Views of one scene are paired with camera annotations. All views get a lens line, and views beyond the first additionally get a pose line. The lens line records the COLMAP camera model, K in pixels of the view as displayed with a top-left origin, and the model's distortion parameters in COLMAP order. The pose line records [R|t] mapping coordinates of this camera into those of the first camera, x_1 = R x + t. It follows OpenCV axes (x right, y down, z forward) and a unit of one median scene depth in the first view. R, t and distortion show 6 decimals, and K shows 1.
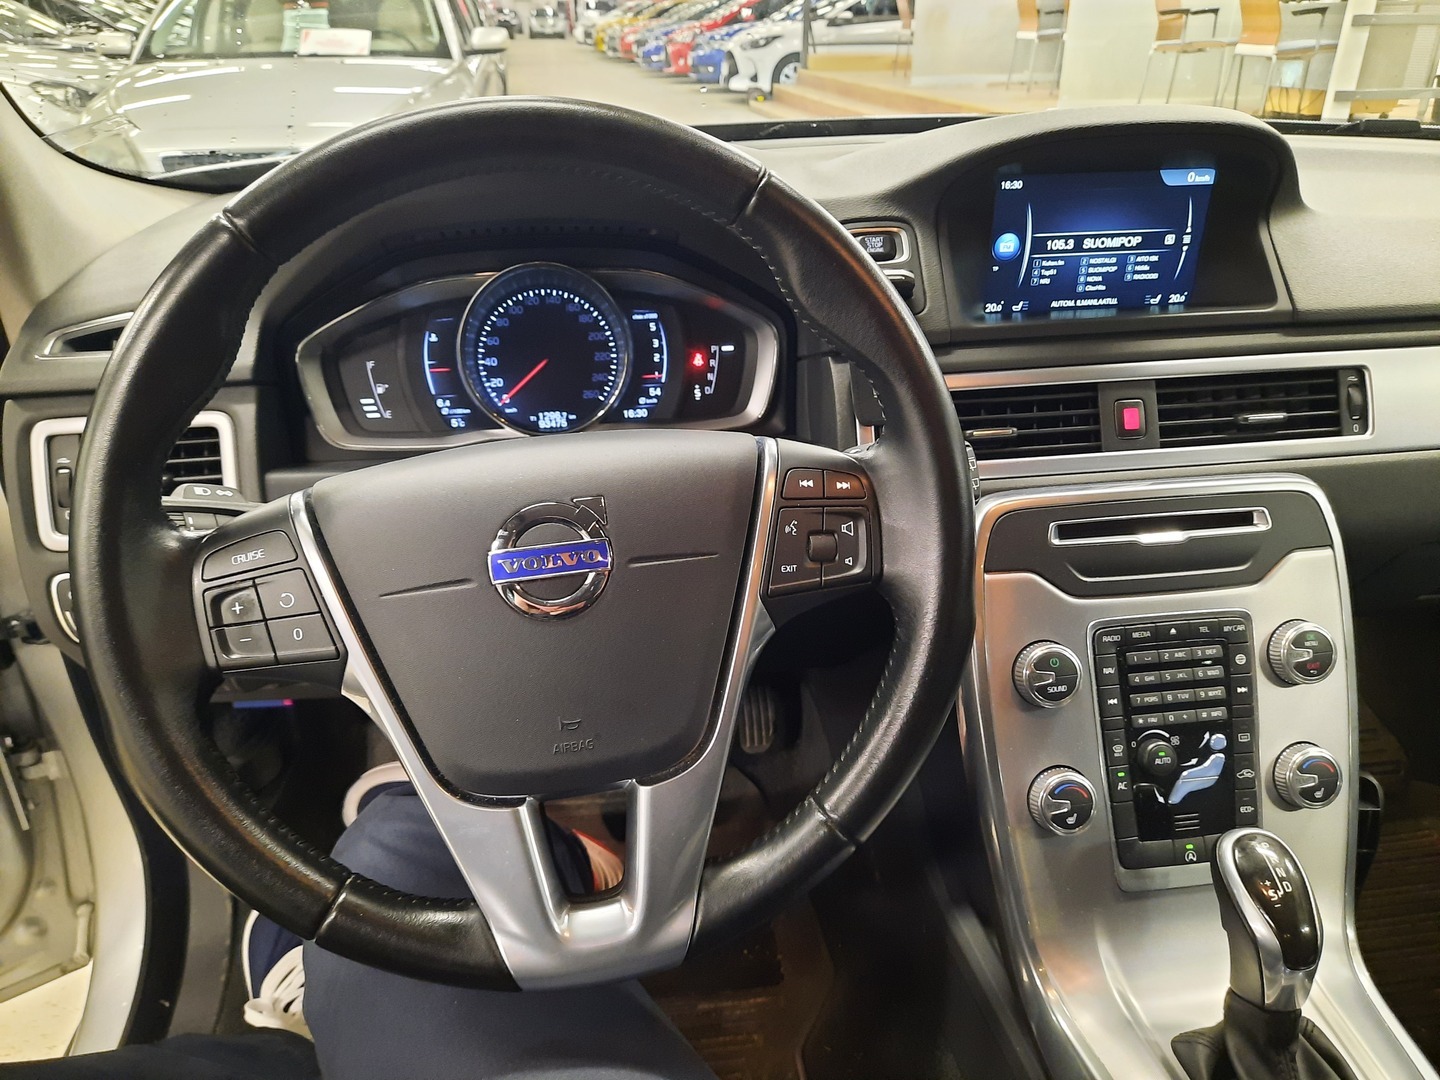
lens RADIAL K [[1056.2, 0, 726.8], [0, 1056.2, 537.1], [0, 0, 1]] dist [0.033759, -0.013132]
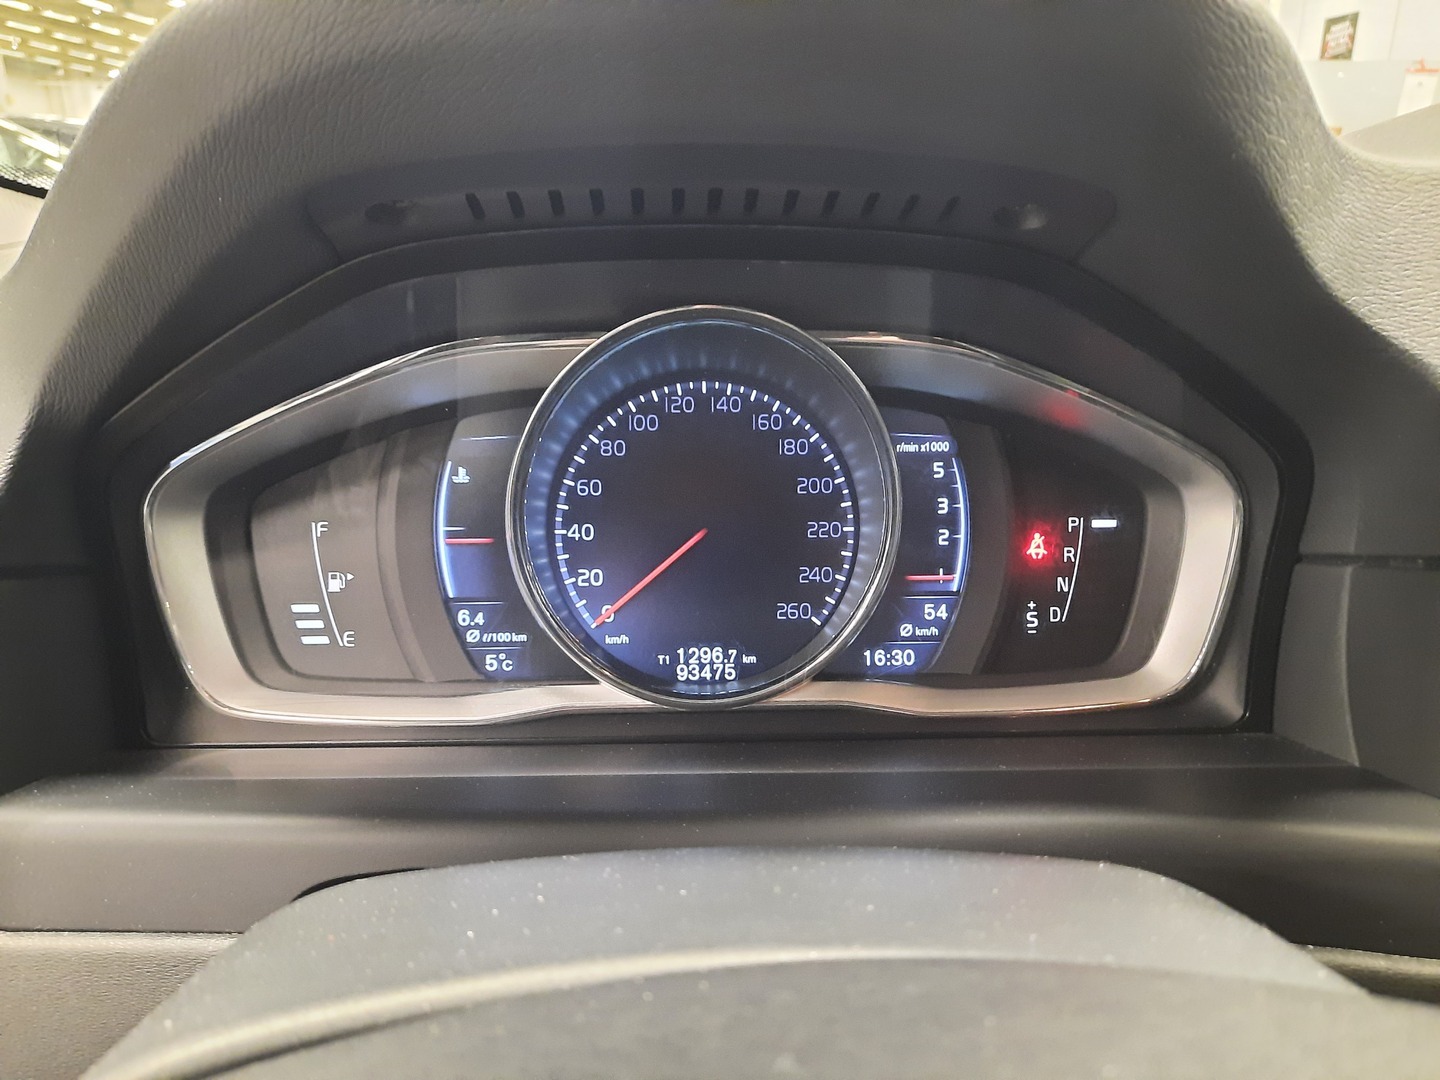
lens RADIAL K [[1056.2, 0, 716.4], [0, 1056.2, 538.6], [0, 0, 1]] dist [0.033759, -0.013132]
pose [[0.987627, 0.043553, -0.150652, -0.096498], [-0.065861, 0.987027, -0.146423, -0.099683], [0.142320, 0.154533, 0.977683, 0.561876]]
